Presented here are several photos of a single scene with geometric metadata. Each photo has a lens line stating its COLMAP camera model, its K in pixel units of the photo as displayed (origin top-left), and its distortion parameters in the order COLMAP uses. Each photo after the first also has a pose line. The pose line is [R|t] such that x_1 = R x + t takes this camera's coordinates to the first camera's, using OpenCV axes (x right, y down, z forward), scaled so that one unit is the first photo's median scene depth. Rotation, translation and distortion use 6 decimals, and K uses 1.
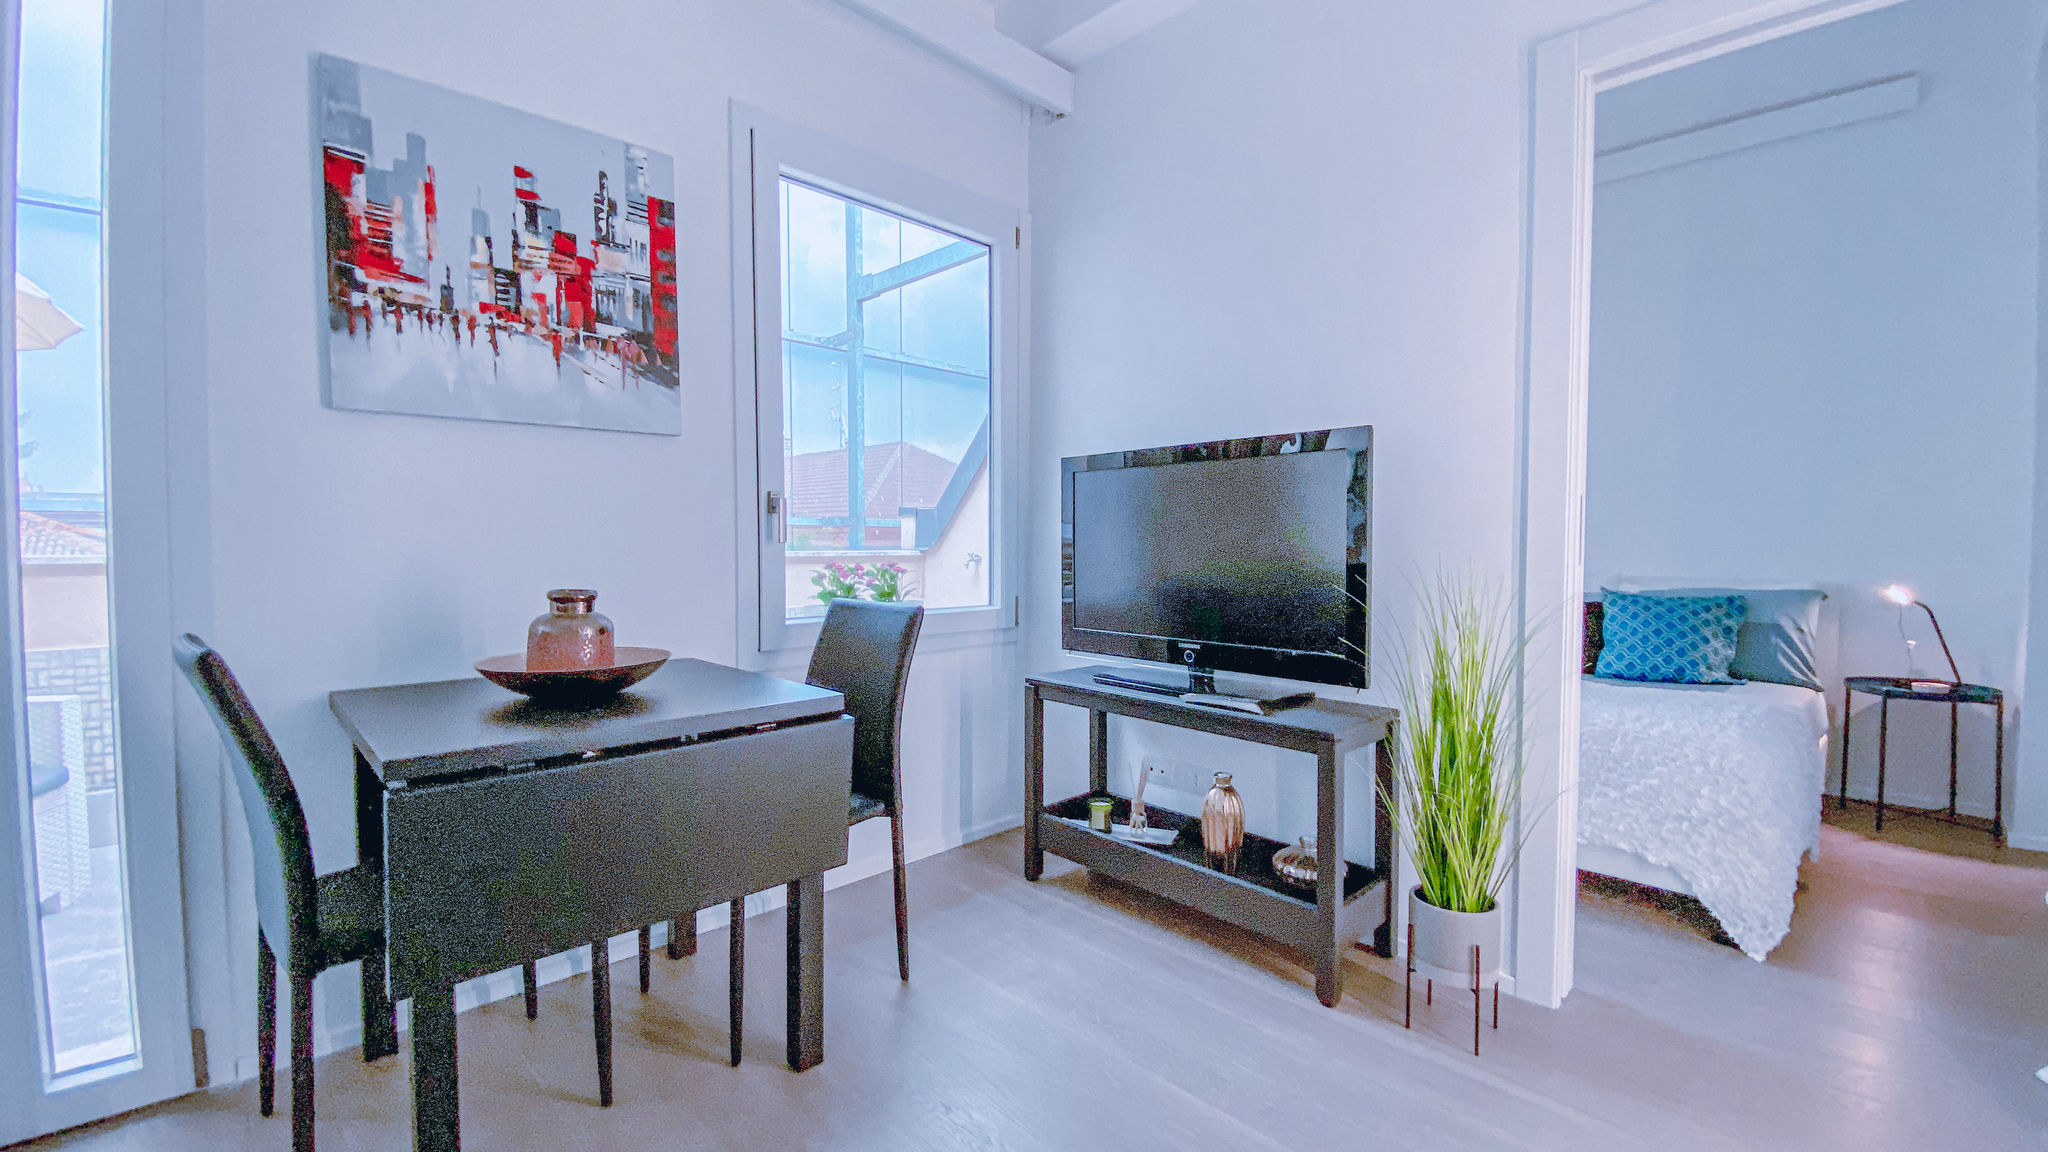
lens RADIAL K [[835.4, 0, 972.3], [0, 835.4, 558.9], [0, 0, 1]] dist [-0.025495, -0.003820]
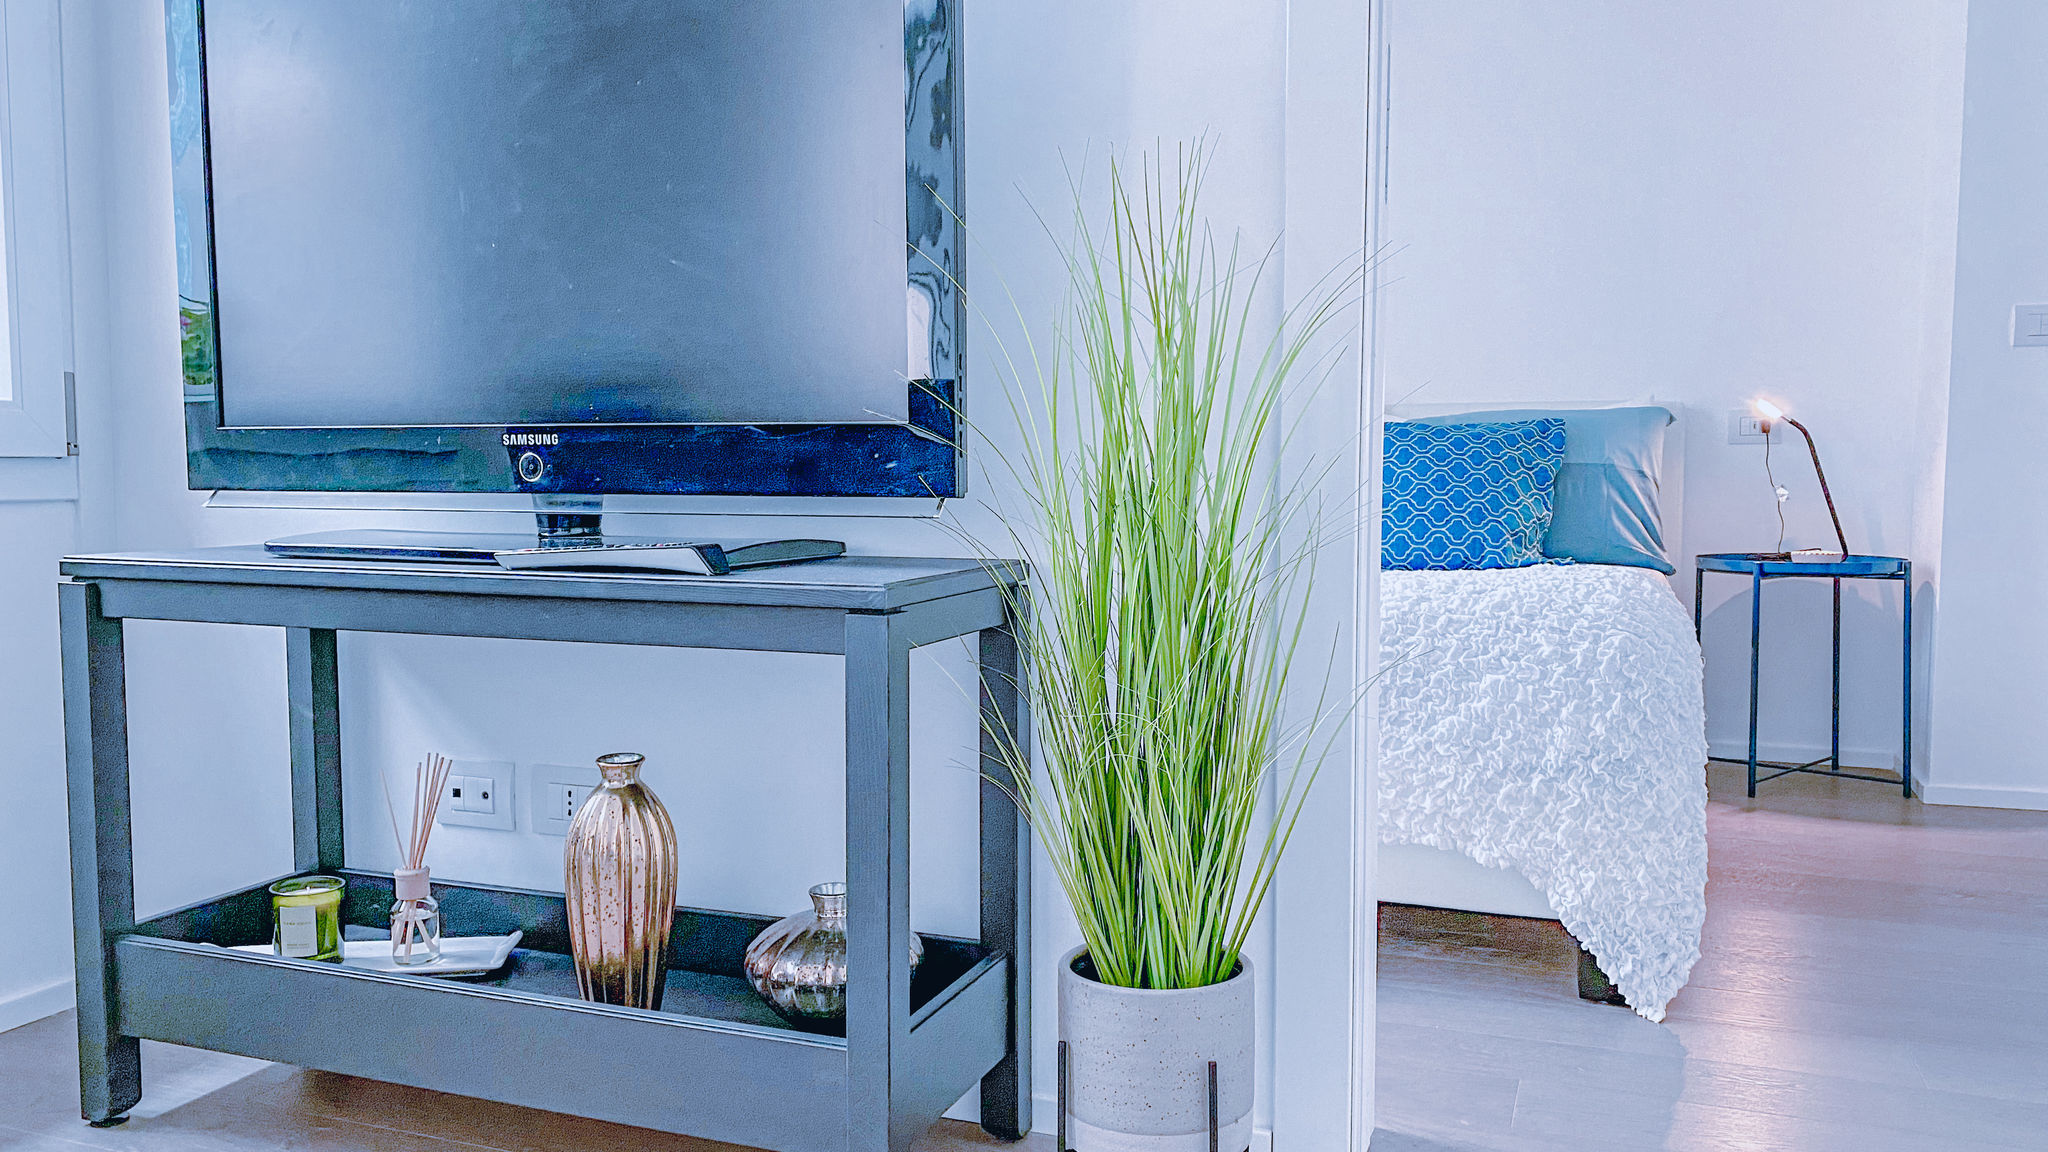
lens RADIAL K [[1582.7, 0, 1029.8], [0, 1582.7, 579.7], [0, 0, 1]] dist [0.080771, -0.154133]
pose [[0.883800, -0.034883, 0.466563, 0.134152], [0.010053, 0.998402, 0.055602, 0.144461], [-0.467758, -0.044451, 0.882738, 0.275640]]
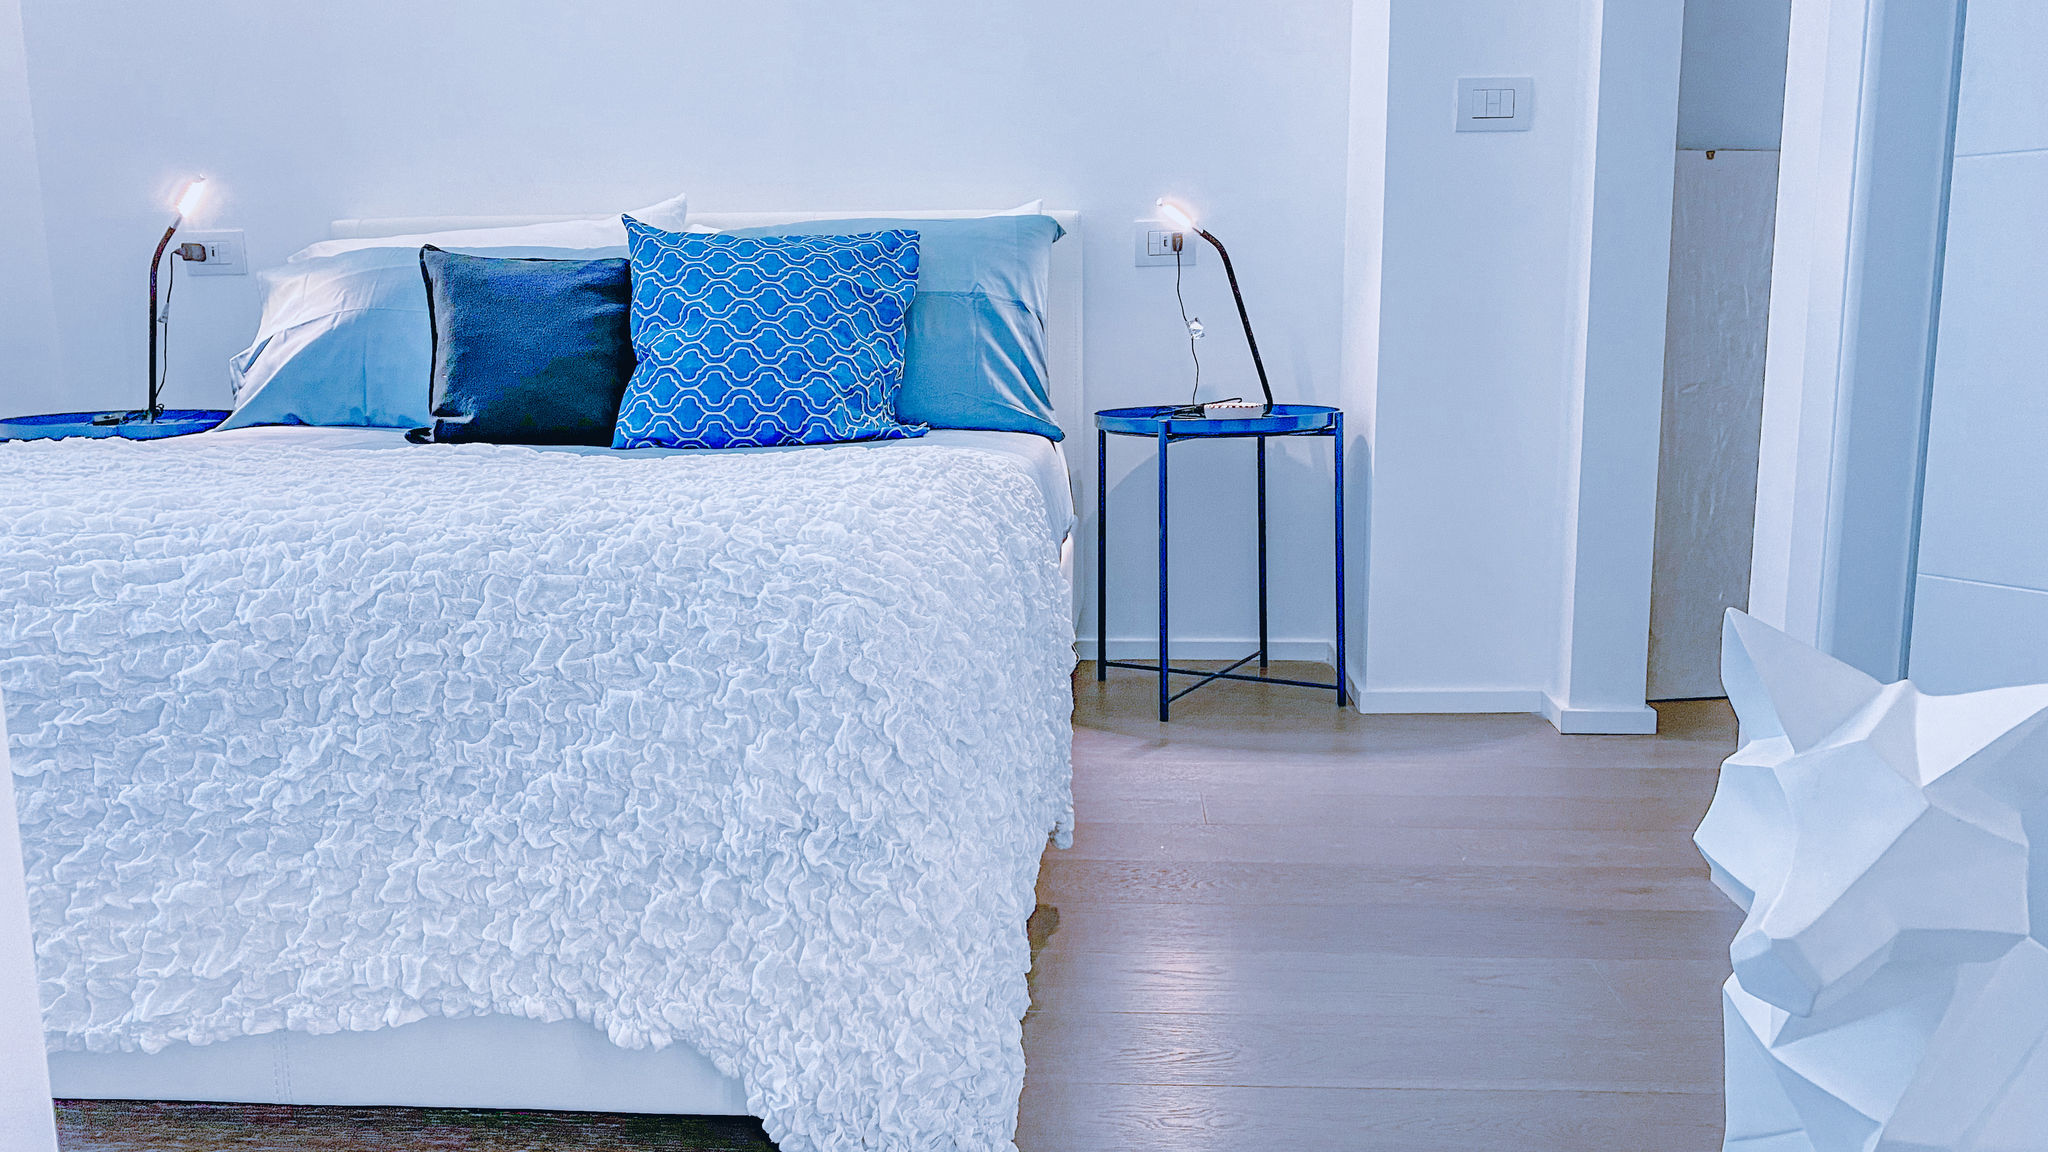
lens RADIAL K [[1582.7, 0, 1029.8], [0, 1582.7, 579.7], [0, 0, 1]] dist [0.080771, -0.154133]
pose [[0.699455, -0.130676, 0.702628, 0.605881], [0.026990, 0.987270, 0.156746, 0.150777], [-0.714166, -0.090673, 0.694078, 0.580543]]
